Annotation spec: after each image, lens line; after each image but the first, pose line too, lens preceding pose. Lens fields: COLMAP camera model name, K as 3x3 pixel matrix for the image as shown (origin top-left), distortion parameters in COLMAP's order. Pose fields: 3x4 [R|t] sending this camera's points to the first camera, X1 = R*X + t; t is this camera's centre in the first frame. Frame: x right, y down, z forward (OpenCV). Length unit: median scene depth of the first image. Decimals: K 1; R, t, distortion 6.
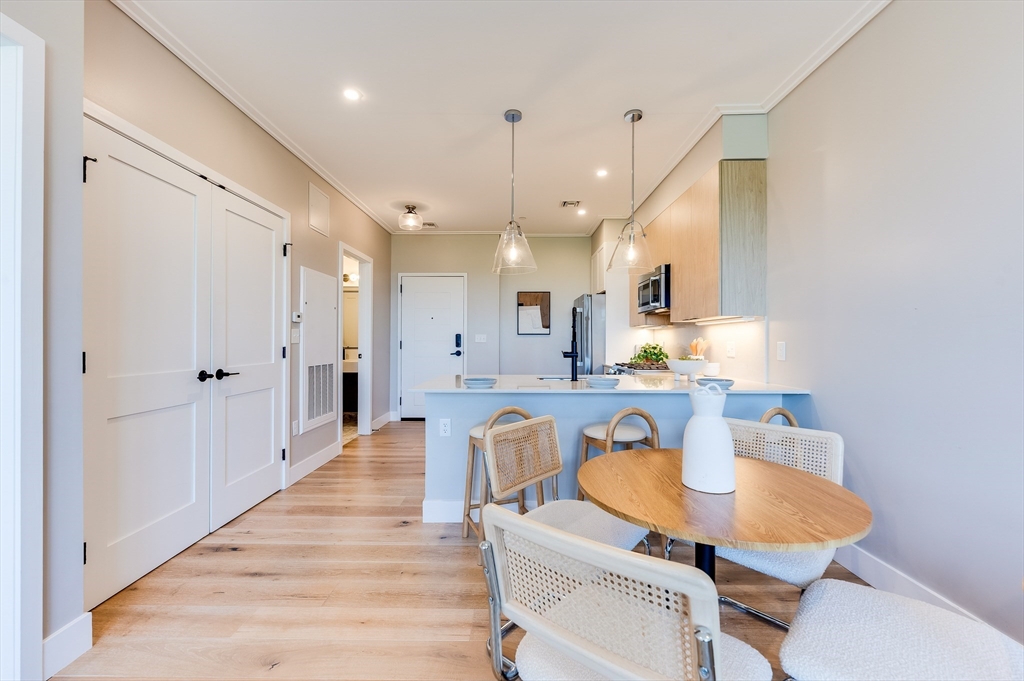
lens RADIAL K [[410.9, 0, 520.3], [0, 410.9, 339.7], [0, 0, 1]] dist [-0.001172, 0.000028]
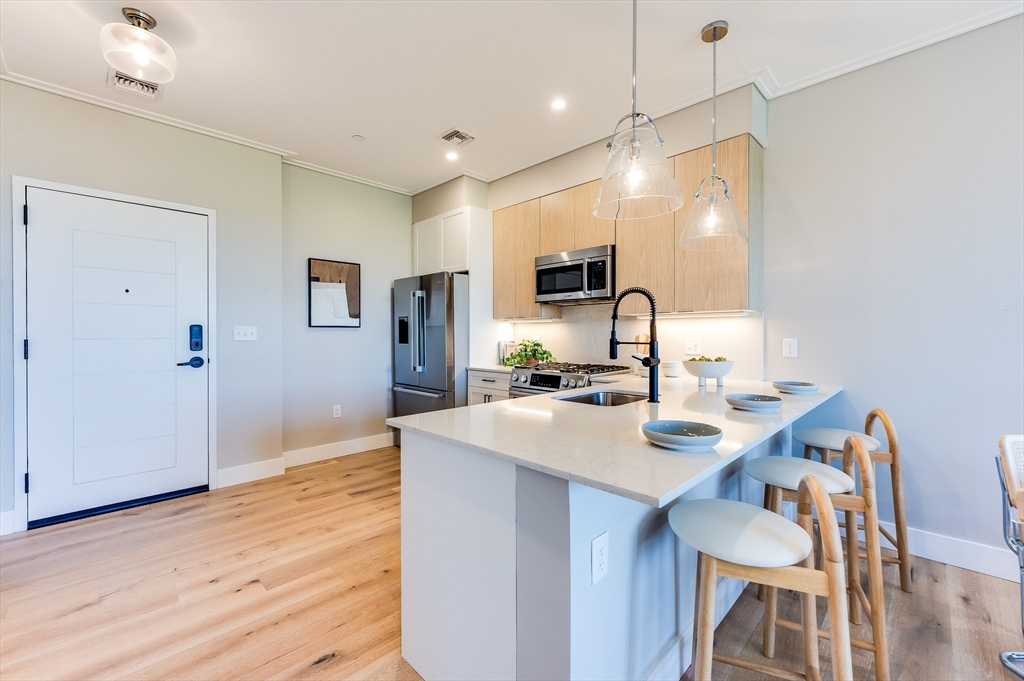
lens RADIAL K [[410.9, 0, 513.5], [0, 410.9, 337.1], [0, 0, 1]] dist [-0.001172, 0.000028]
pose [[0.701408, -0.009002, 0.712703, -0.274791], [0.001188, 0.999934, 0.011461, -0.004825], [-0.712759, -0.007192, 0.701372, 0.405468]]
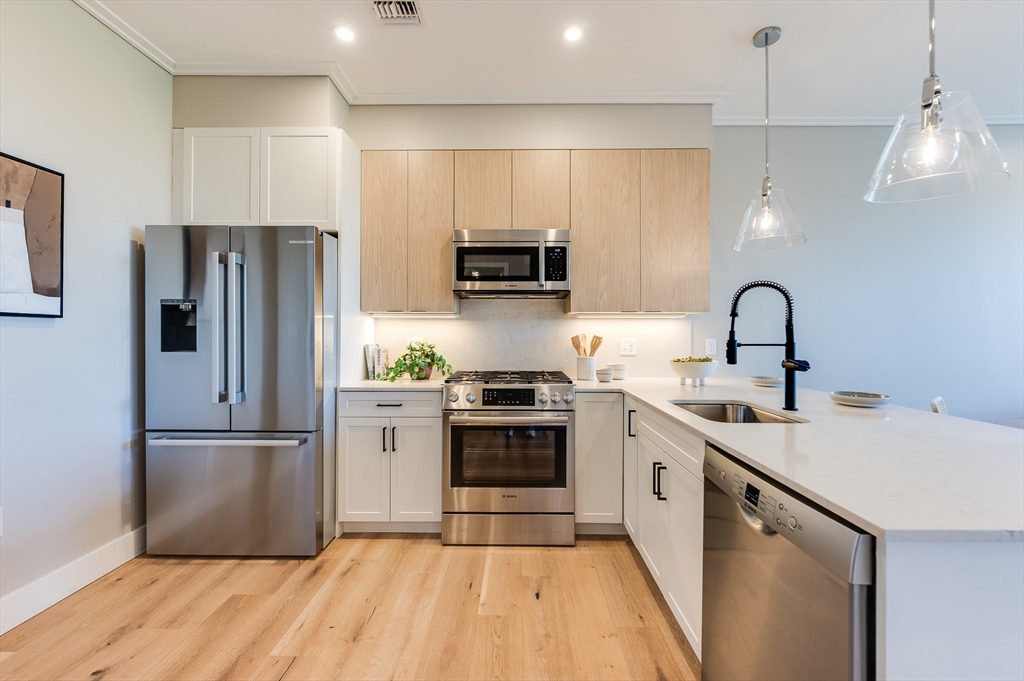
lens RADIAL K [[410.9, 0, 510.4], [0, 410.9, 333.0], [0, 0, 1]] dist [-0.001172, 0.000028]
pose [[0.016794, 0.001103, 0.999858, -0.259840], [-0.005065, 0.999987, -0.001018, -0.003236], [-0.999846, -0.005047, 0.016799, 0.787951]]
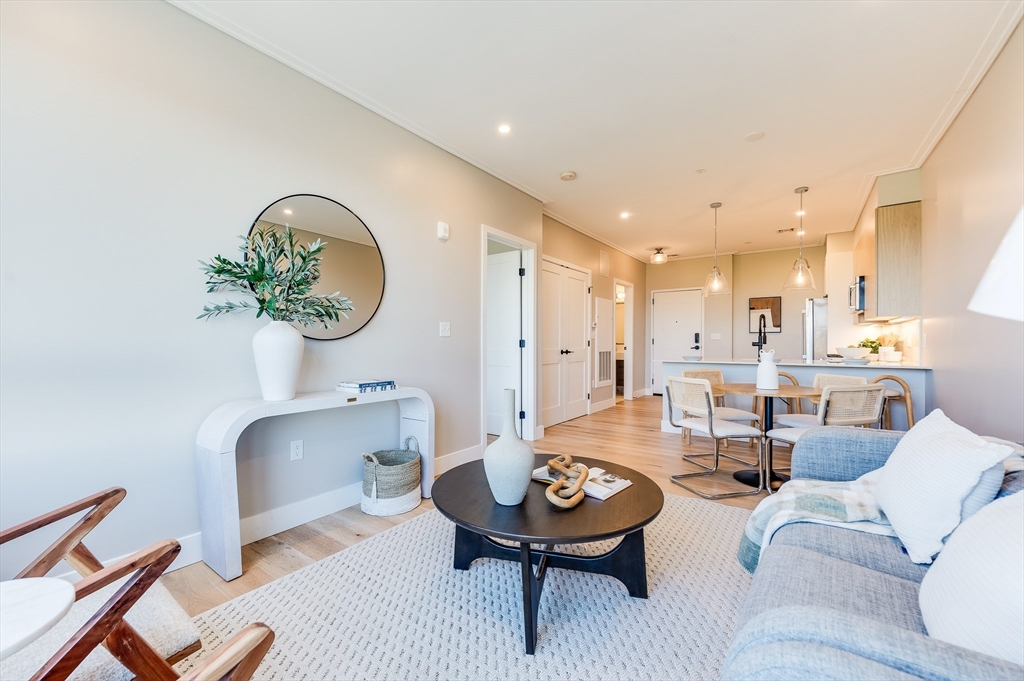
lens RADIAL K [[410.9, 0, 506.2], [0, 410.9, 343.4], [0, 0, 1]] dist [-0.001172, 0.000028]
pose [[0.802576, 0.002169, -0.596546, 0.168891], [0.000828, 0.999988, 0.004750, 0.014103], [0.596550, -0.004306, 0.802565, -0.500683]]
